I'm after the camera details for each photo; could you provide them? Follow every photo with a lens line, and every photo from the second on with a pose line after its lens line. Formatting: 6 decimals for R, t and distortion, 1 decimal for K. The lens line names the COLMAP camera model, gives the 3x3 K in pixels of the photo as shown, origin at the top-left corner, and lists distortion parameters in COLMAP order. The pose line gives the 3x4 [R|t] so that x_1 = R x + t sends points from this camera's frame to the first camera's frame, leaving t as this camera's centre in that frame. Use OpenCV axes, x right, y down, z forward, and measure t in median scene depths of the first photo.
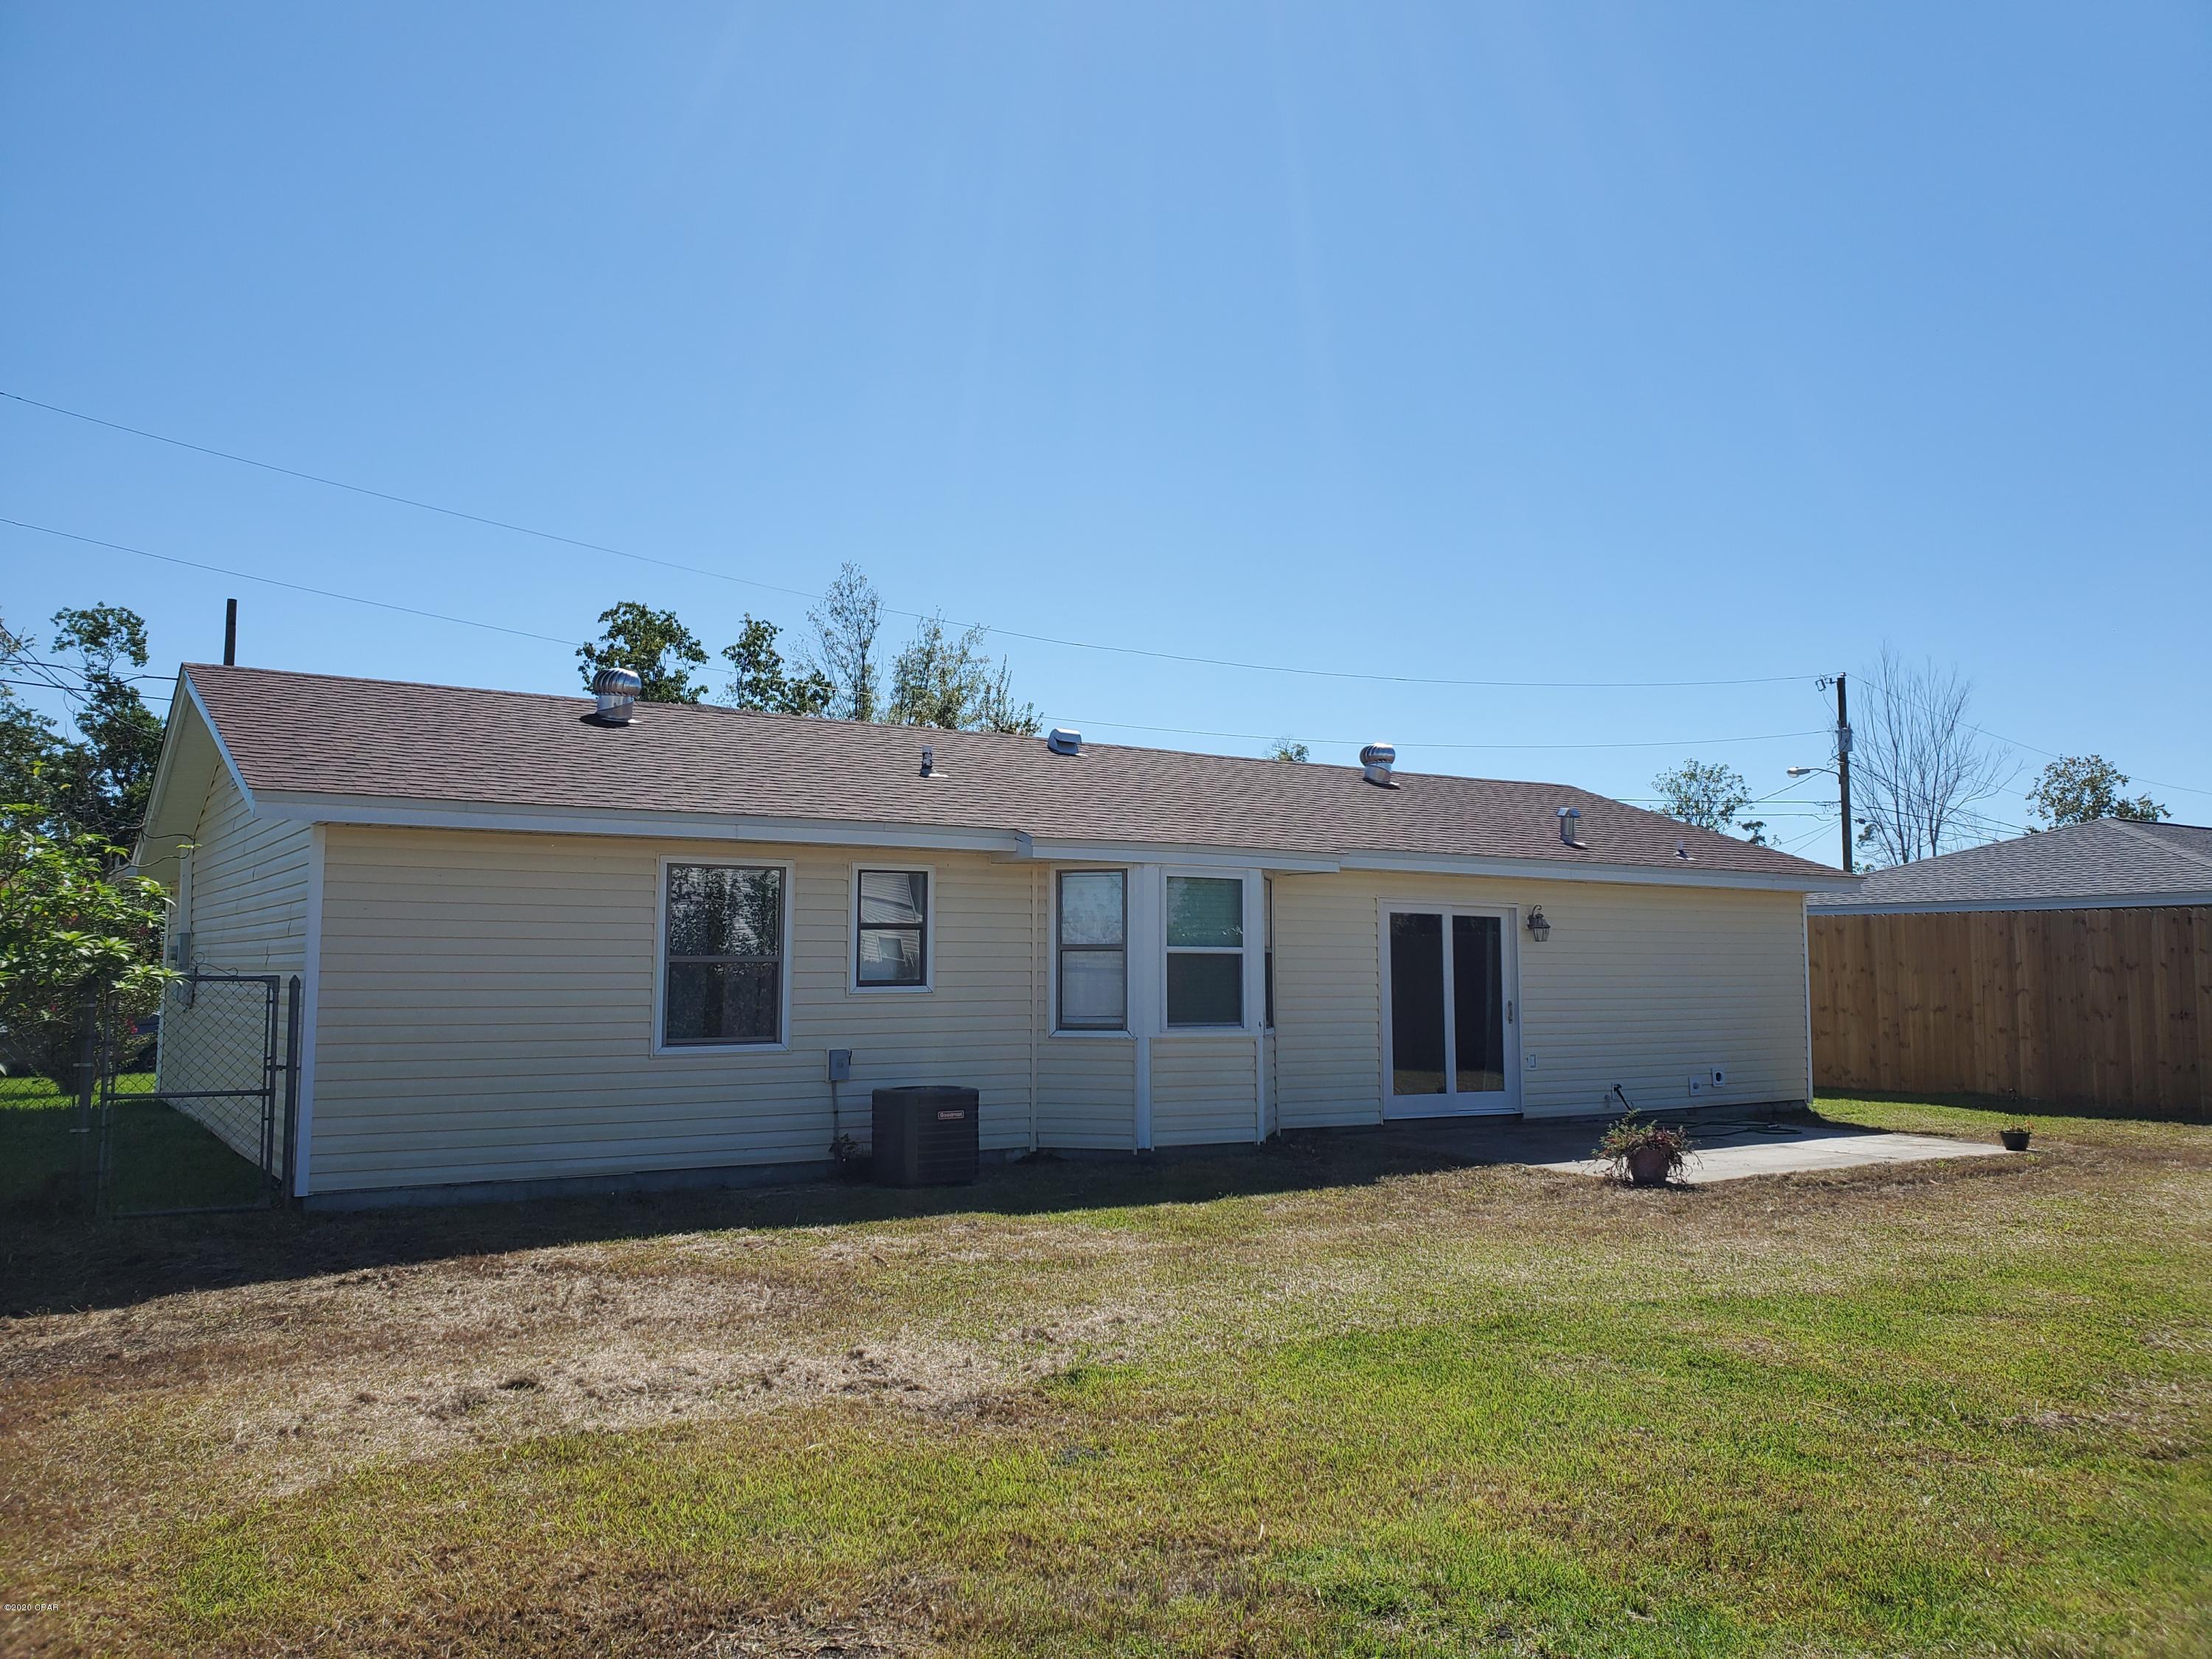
lens RADIAL K [[1727.2, 0, 1129.4], [0, 1727.2, 835.0], [0, 0, 1]] dist [0.021425, -0.023565]
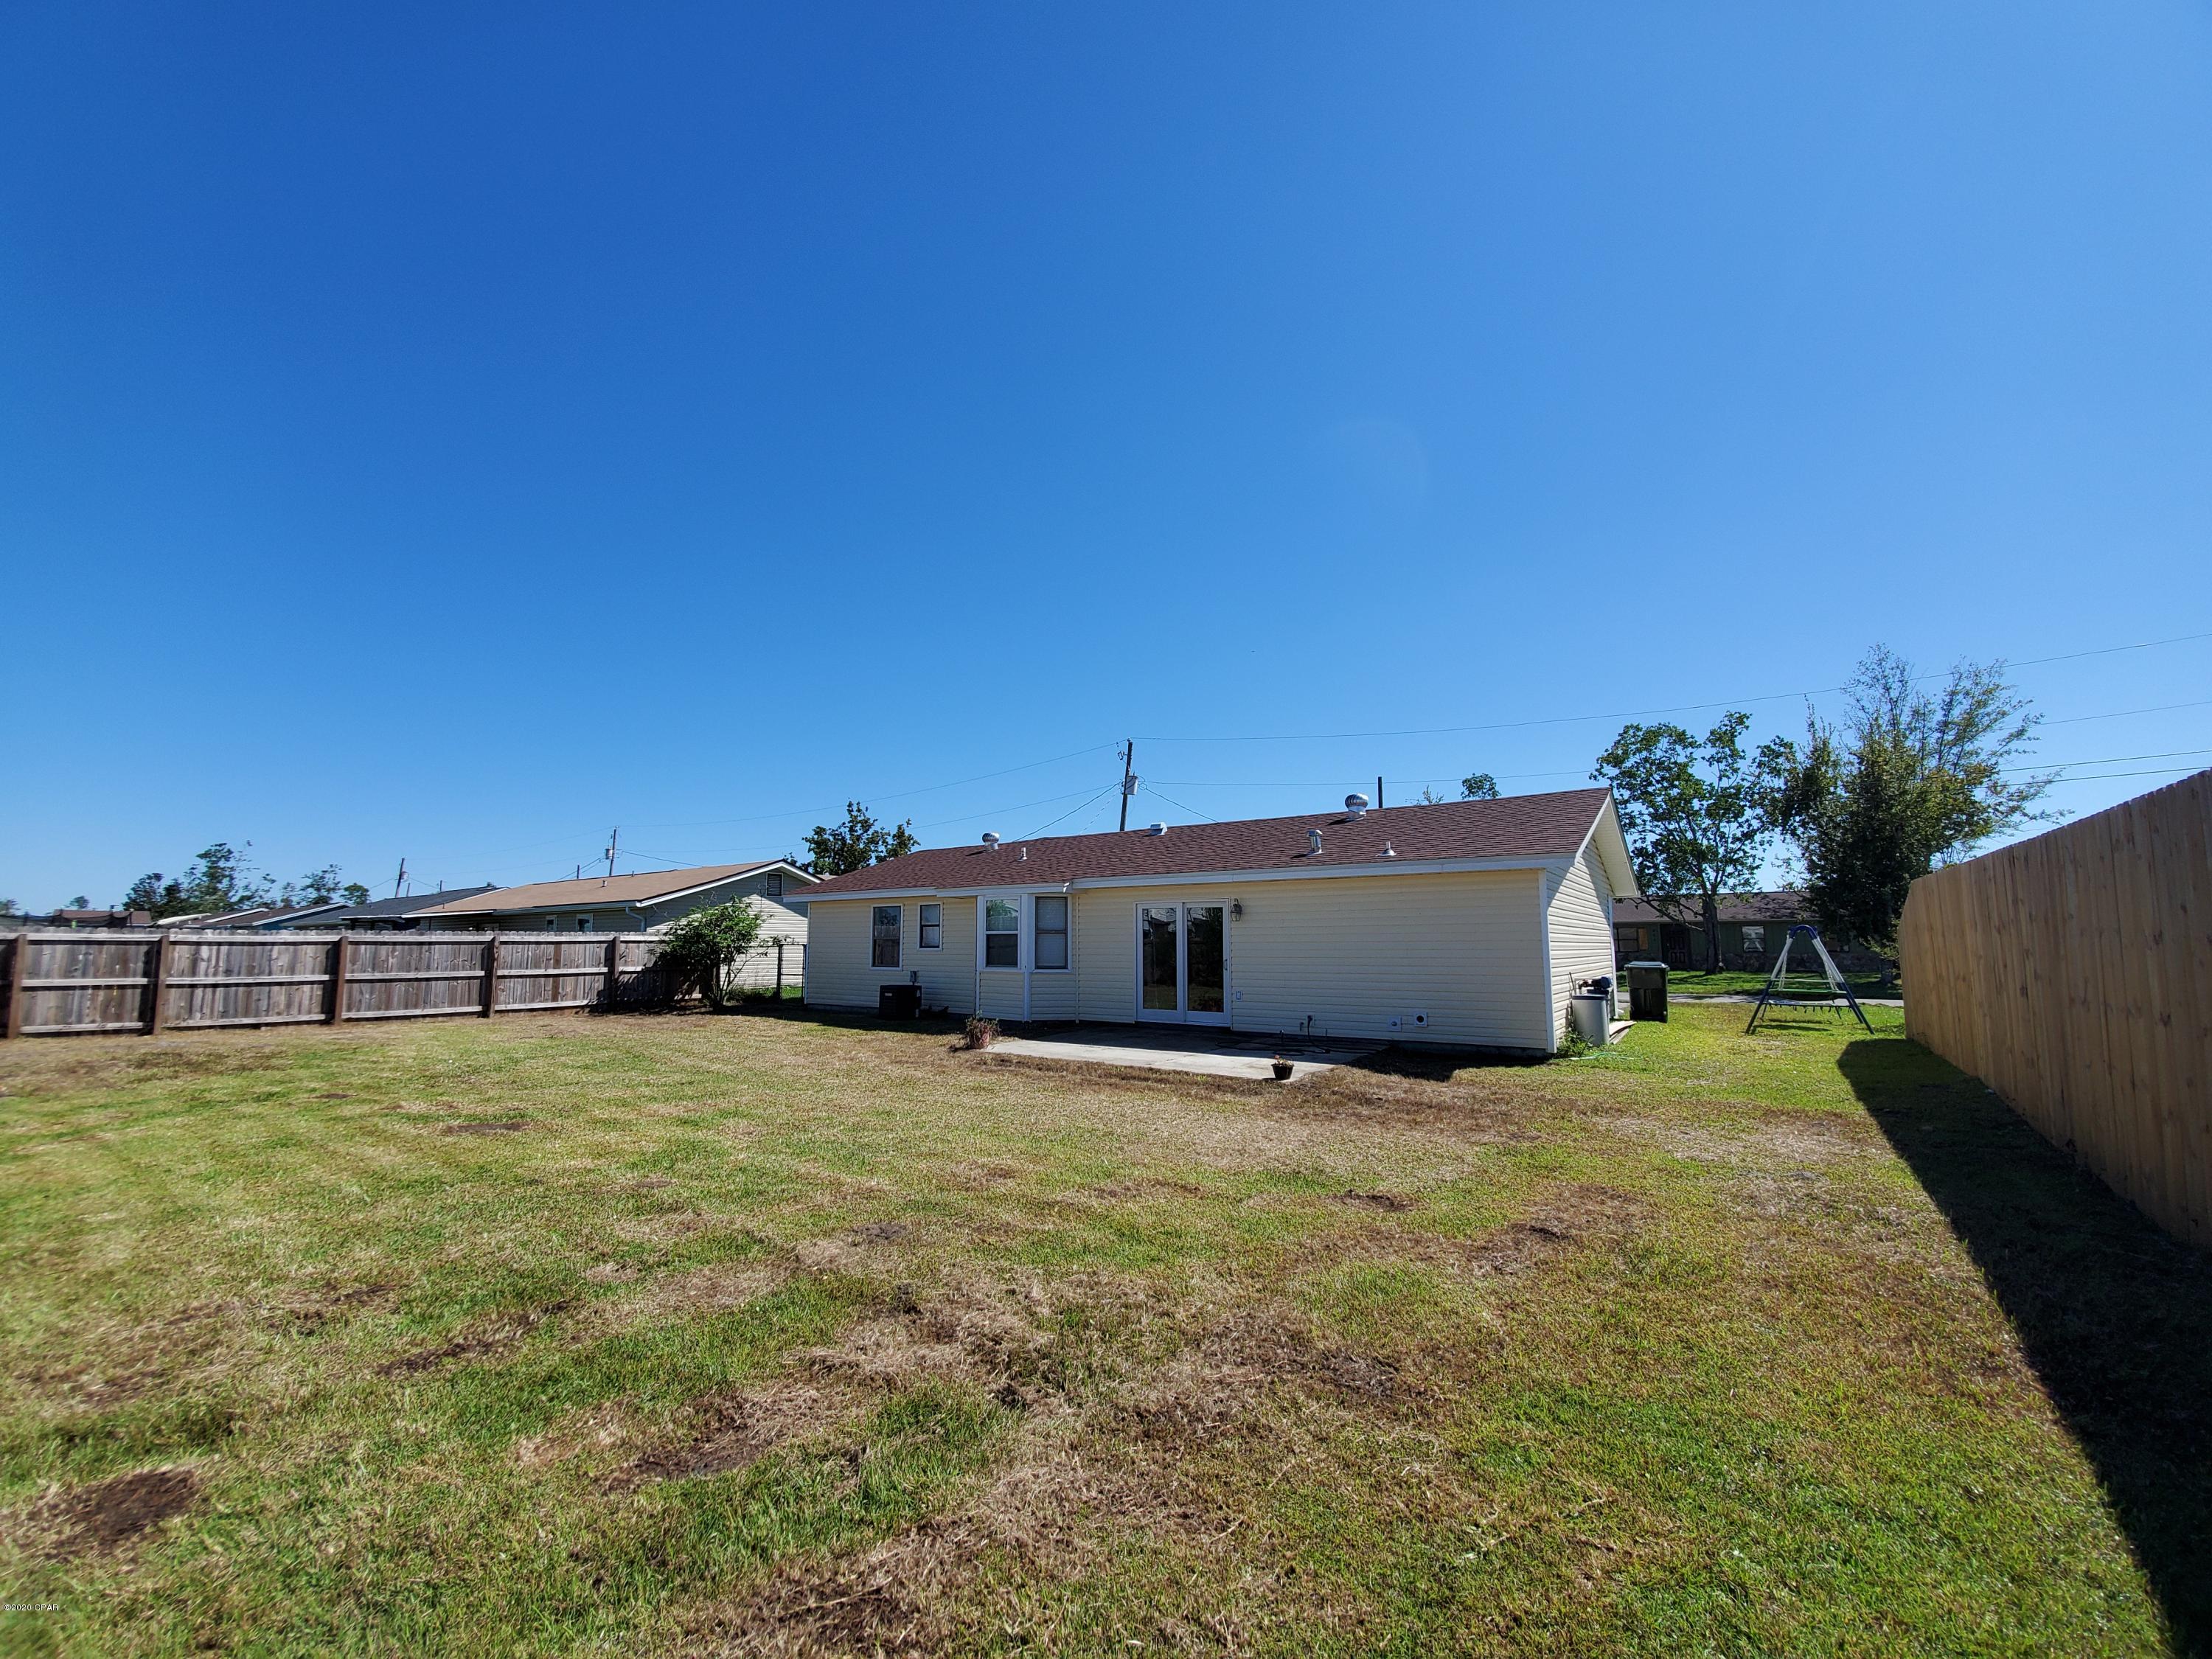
lens RADIAL K [[879.4, 0, 1100.6], [0, 879.4, 863.2], [0, 0, 1]] dist [0.001950, -0.010915]
pose [[0.335829, -0.089101, -0.937699, 1.003696], [0.078929, 0.994677, -0.066247, 0.055025], [0.938610, -0.051764, 0.341074, 0.633359]]
